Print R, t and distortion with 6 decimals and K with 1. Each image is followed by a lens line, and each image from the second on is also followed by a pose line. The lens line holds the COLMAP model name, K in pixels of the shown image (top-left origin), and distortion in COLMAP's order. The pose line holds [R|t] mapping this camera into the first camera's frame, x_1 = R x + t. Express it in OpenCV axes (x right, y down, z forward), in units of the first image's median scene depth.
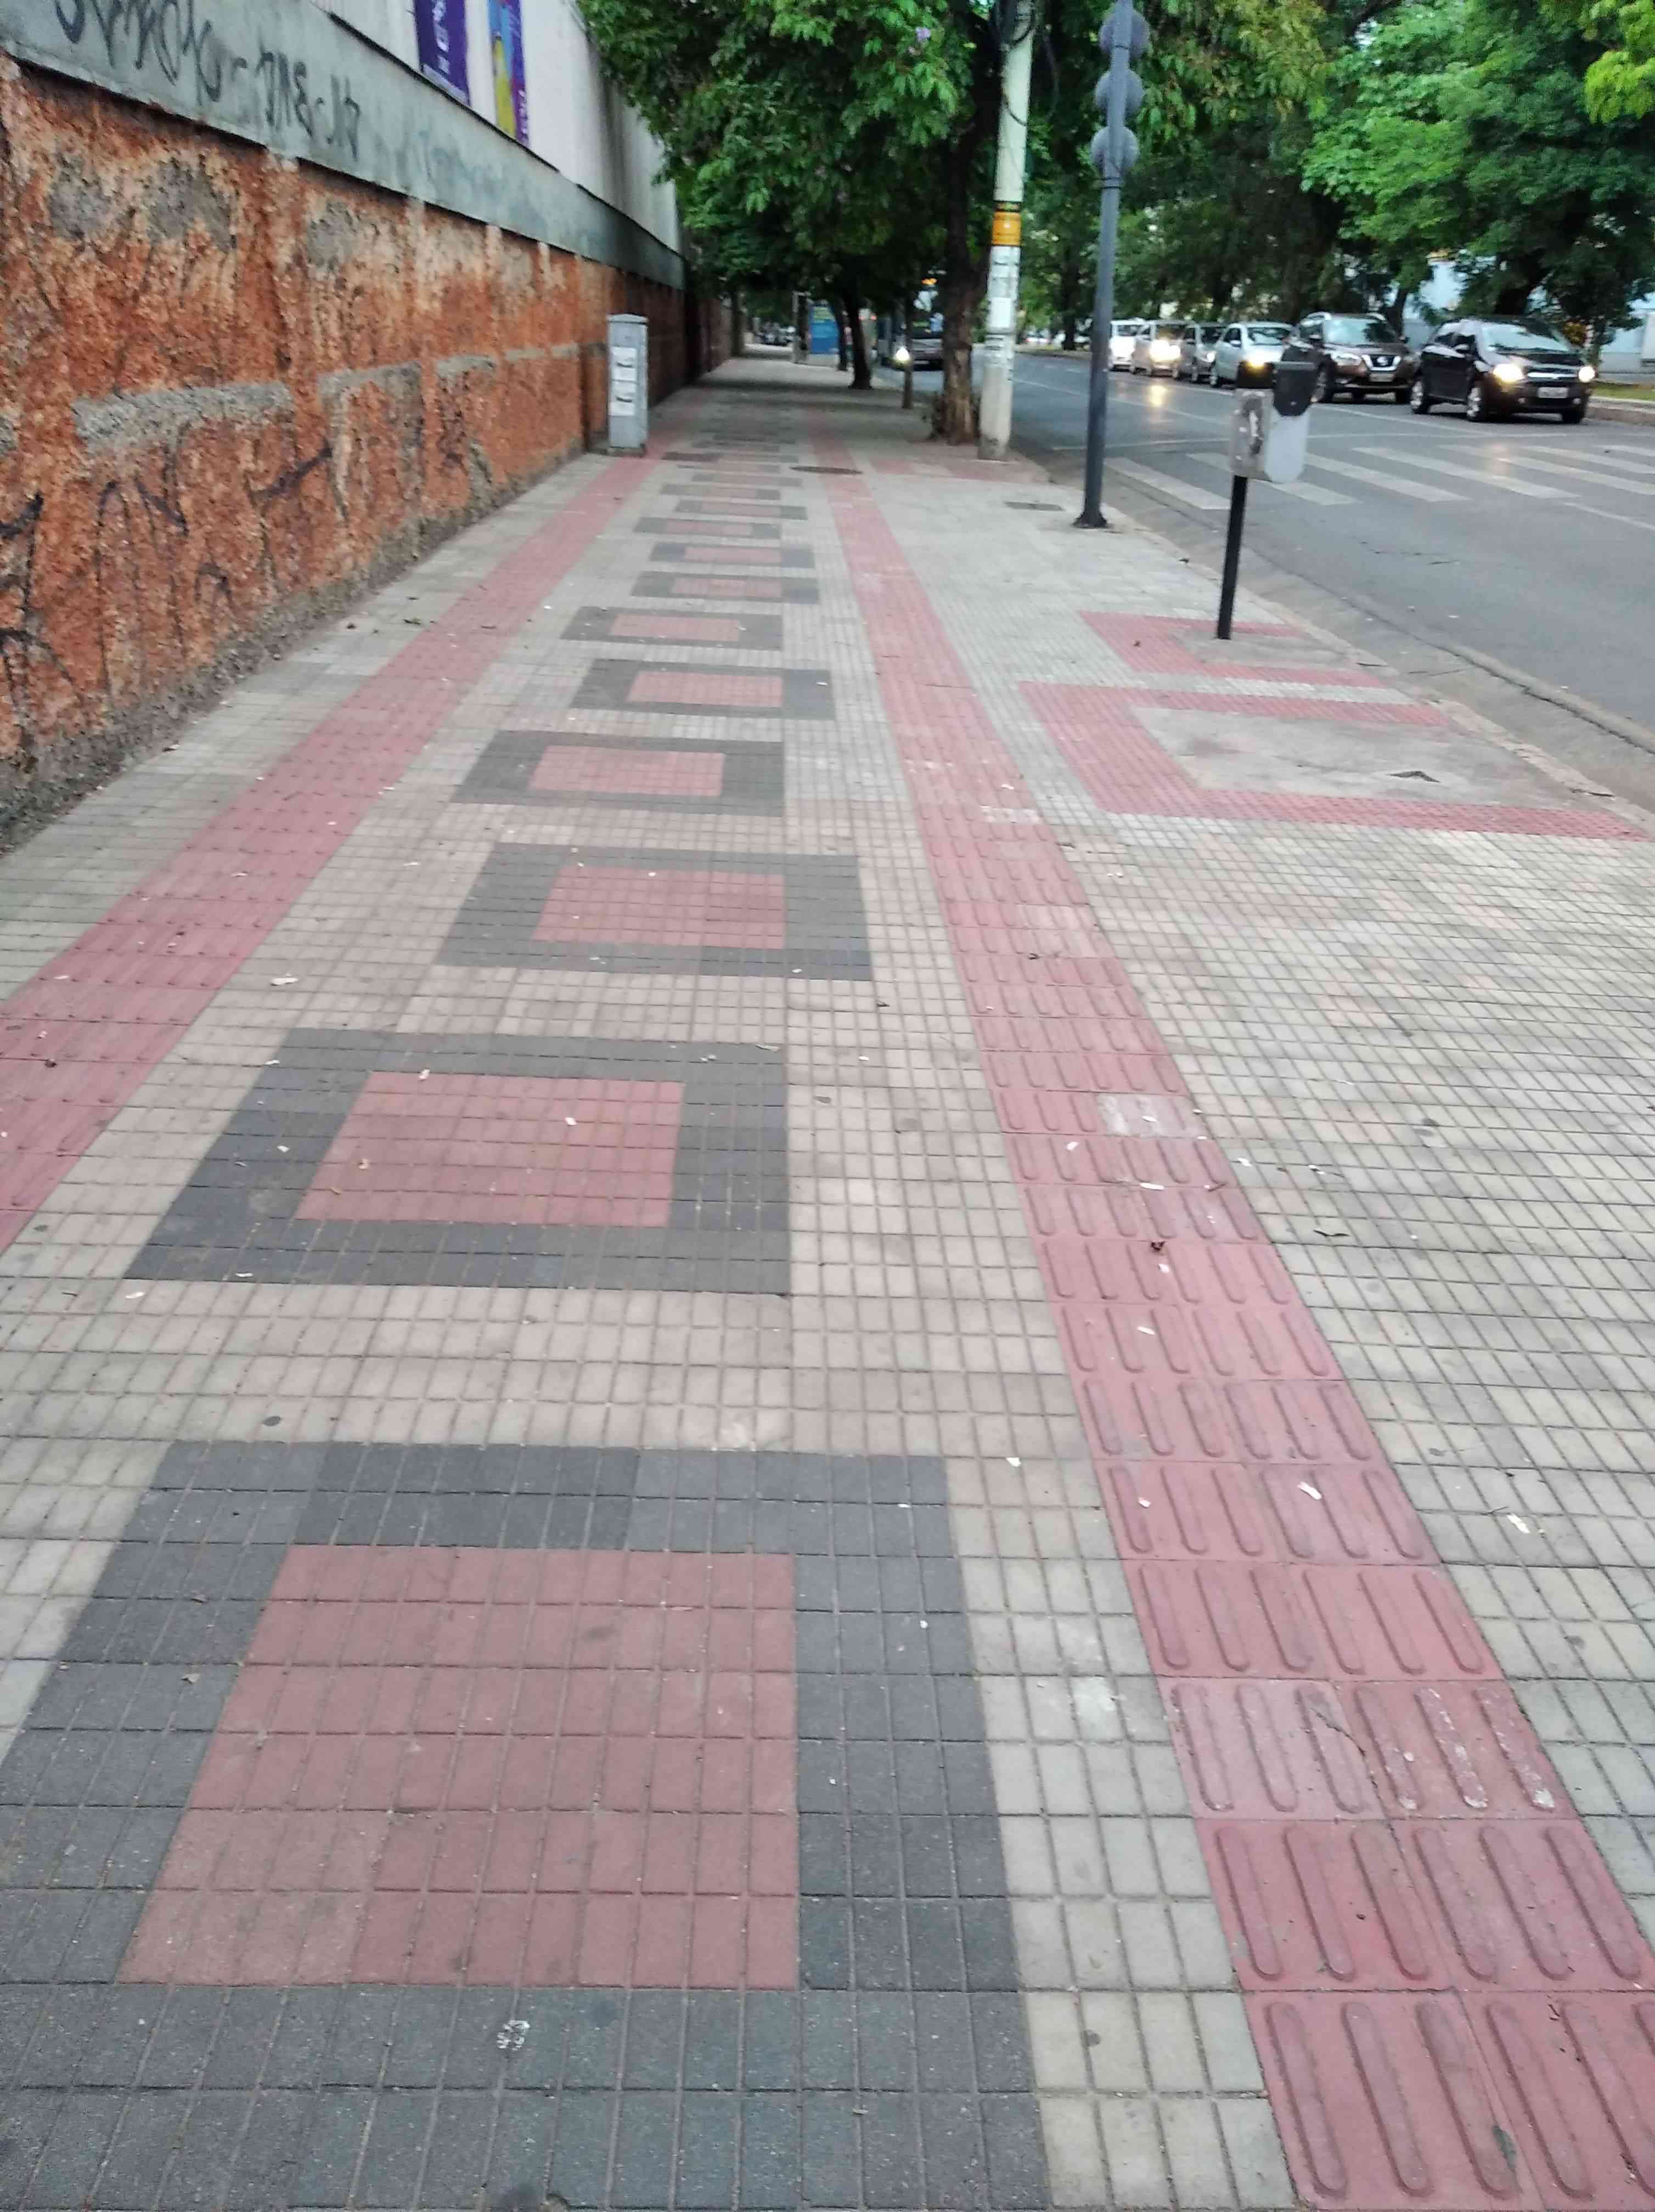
lens RADIAL K [[1634.4, 0, 827.5], [0, 1634.4, 1106.0], [0, 0, 1]] dist [-0.004690, -0.045212]
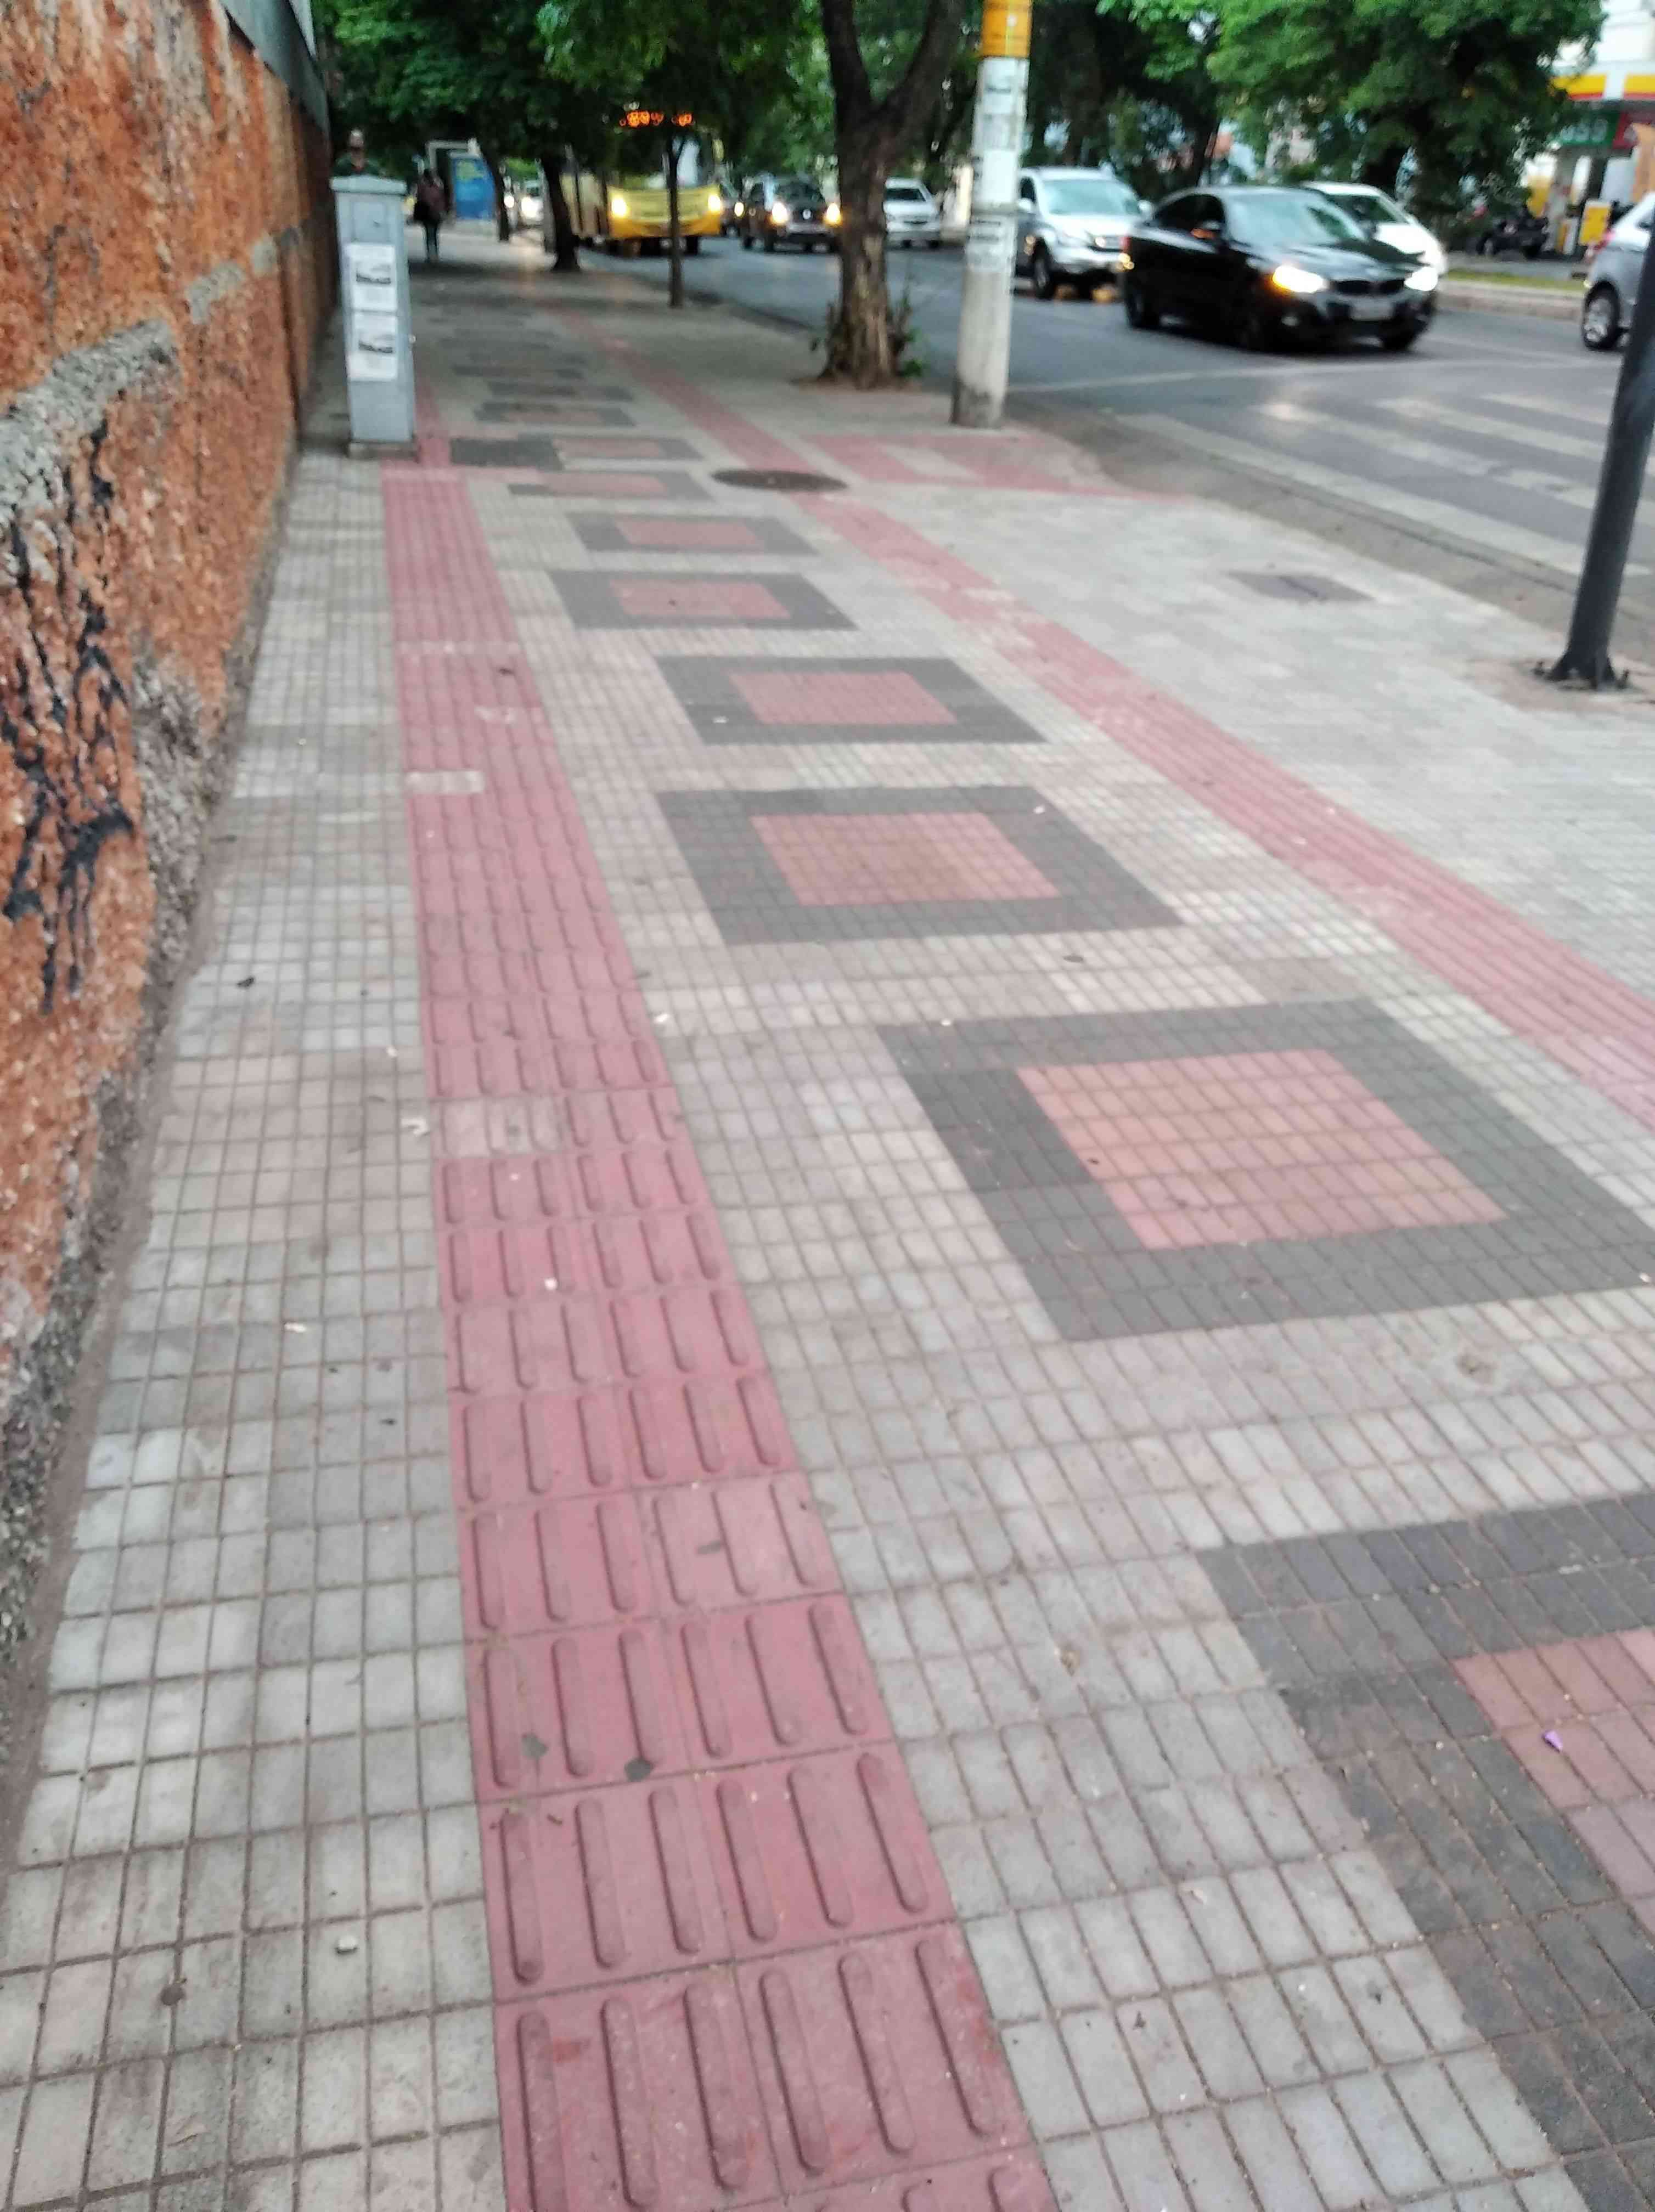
lens RADIAL K [[1634.4, 0, 827.5], [0, 1634.4, 1106.0], [0, 0, 1]] dist [-0.004690, -0.045212]
pose [[0.976384, -0.098108, 0.192481, -0.093527], [0.084289, 0.993326, 0.078729, -0.197555], [-0.198921, -0.060646, 0.978137, 0.402874]]
